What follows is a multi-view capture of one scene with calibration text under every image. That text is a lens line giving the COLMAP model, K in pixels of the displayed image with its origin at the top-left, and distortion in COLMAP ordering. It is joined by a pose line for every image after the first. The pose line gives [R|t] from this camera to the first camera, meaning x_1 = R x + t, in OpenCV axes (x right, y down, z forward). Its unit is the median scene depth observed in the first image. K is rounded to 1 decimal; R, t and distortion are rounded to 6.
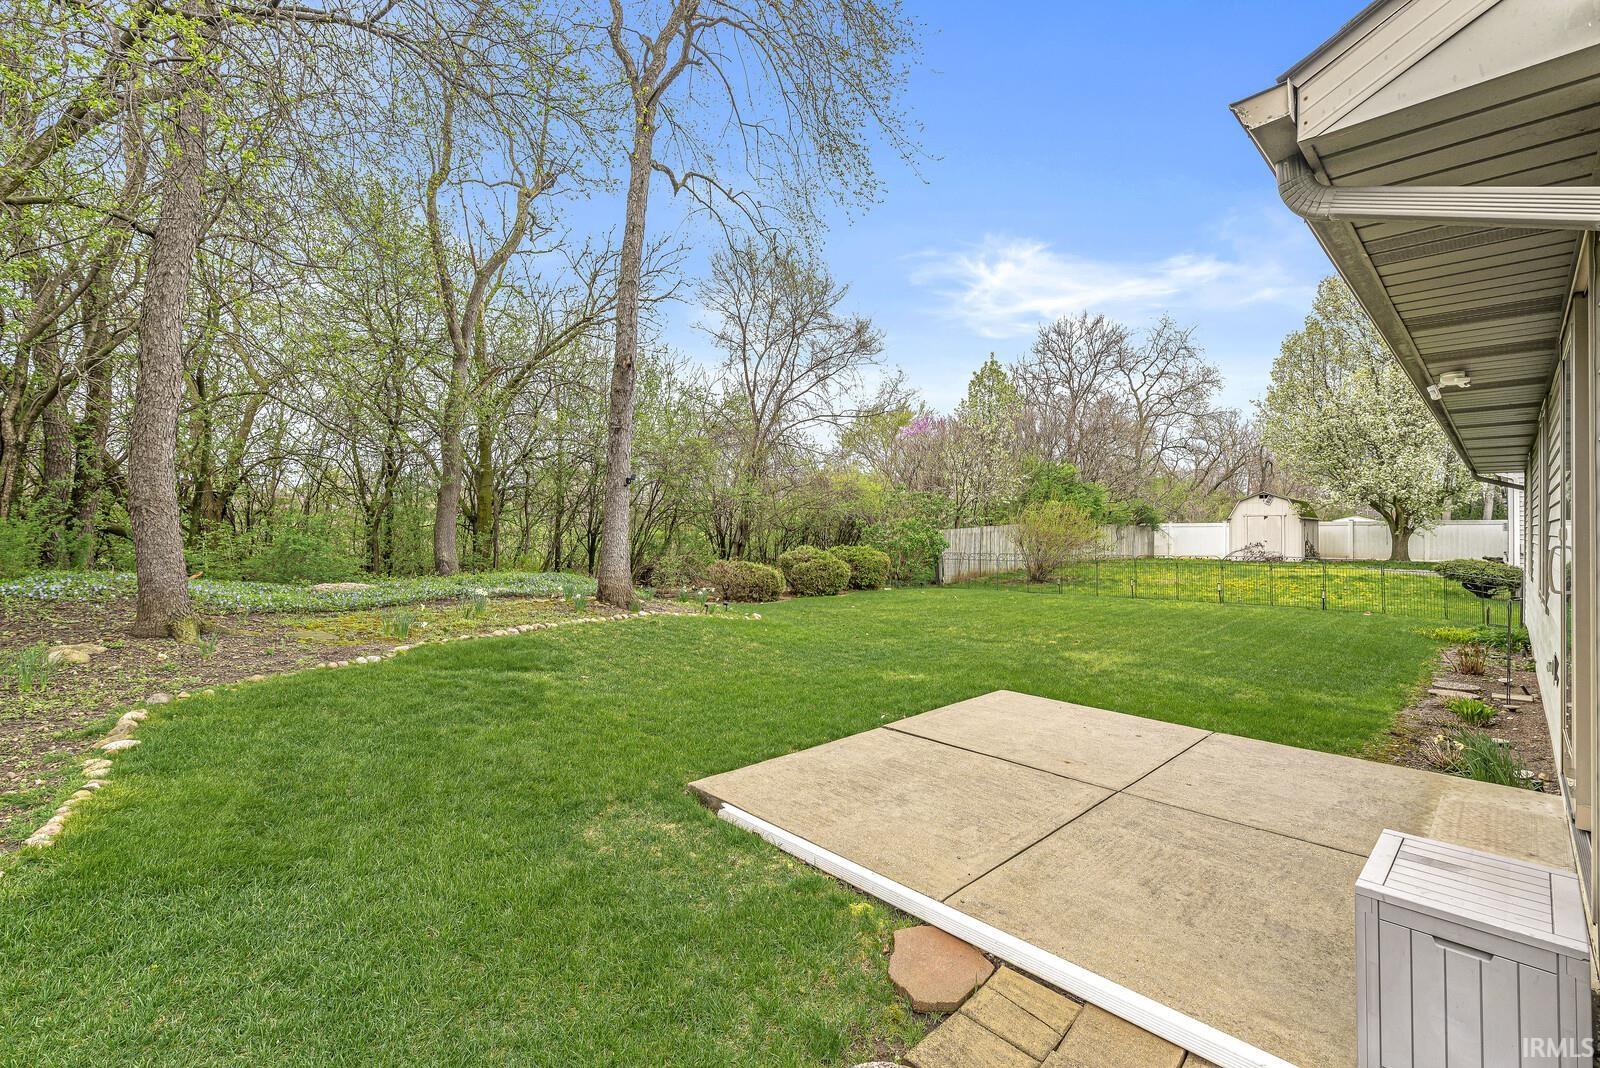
lens RADIAL K [[688.7, 0, 796.0], [0, 688.7, 521.5], [0, 0, 1]] dist [0.002223, -0.000671]
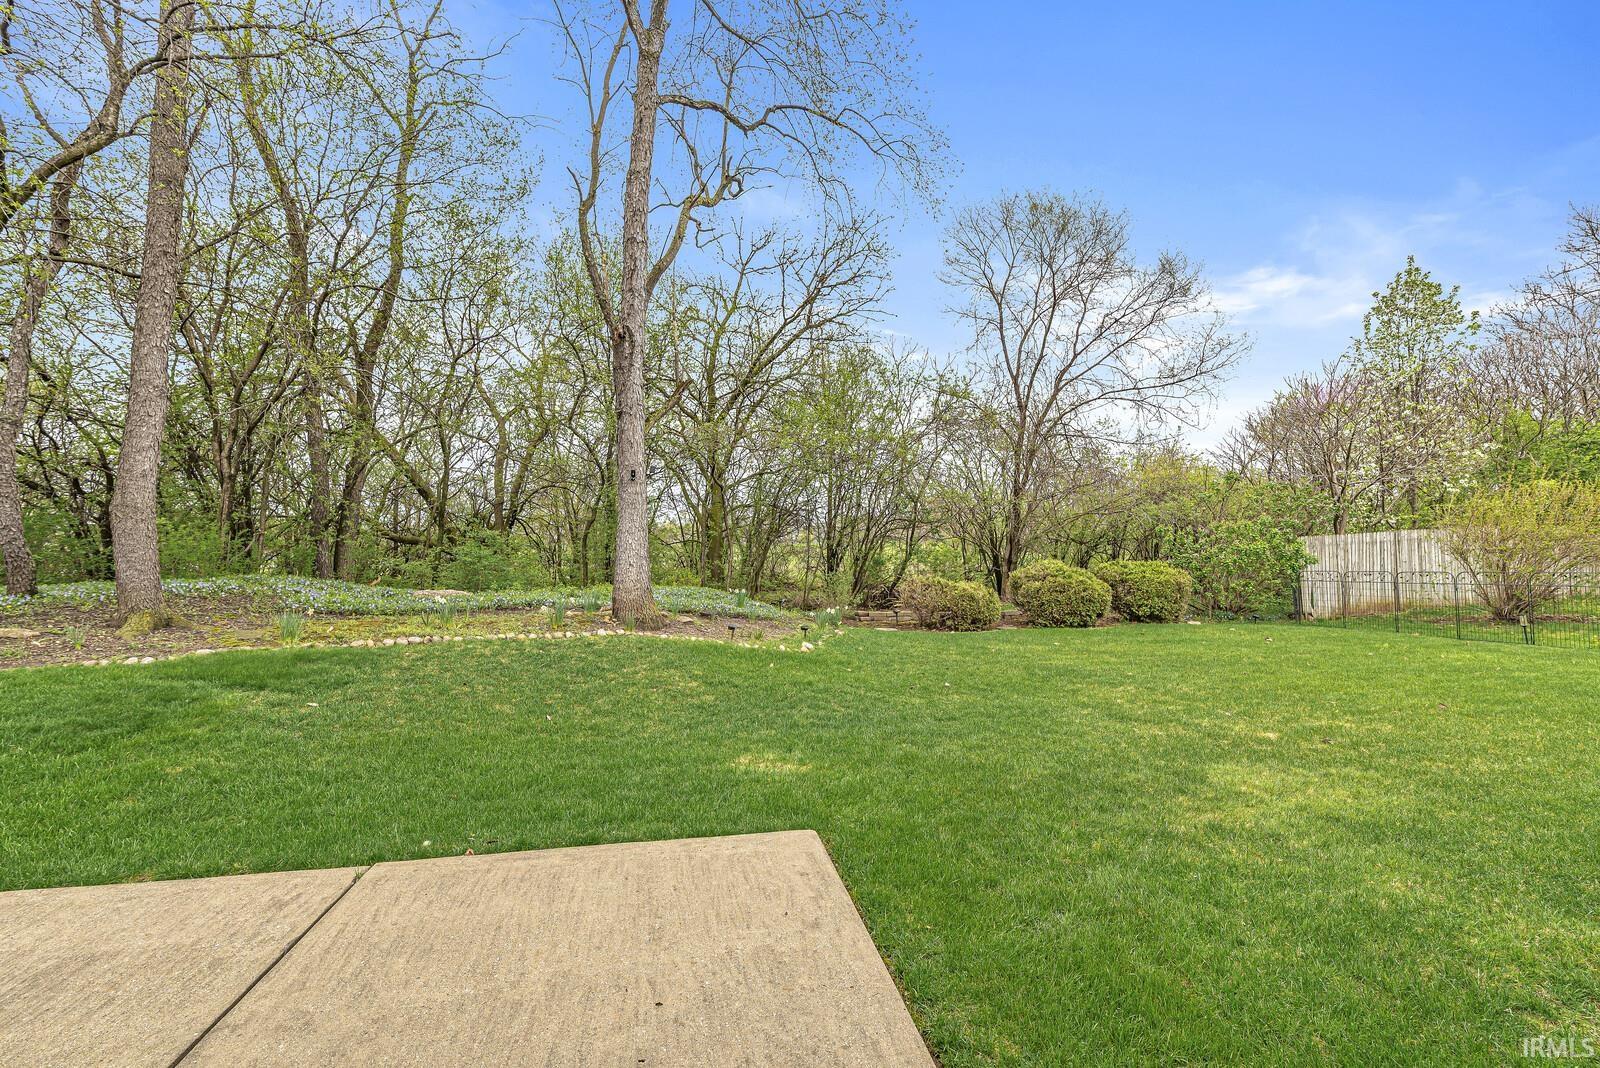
lens RADIAL K [[688.7, 0, 802.3], [0, 688.7, 526.3], [0, 0, 1]] dist [0.002223, -0.000671]
pose [[0.835557, -0.033946, -0.548354, 0.315629], [0.017570, 0.999230, -0.035086, 0.030924], [0.549123, 0.019682, 0.835510, 0.336671]]
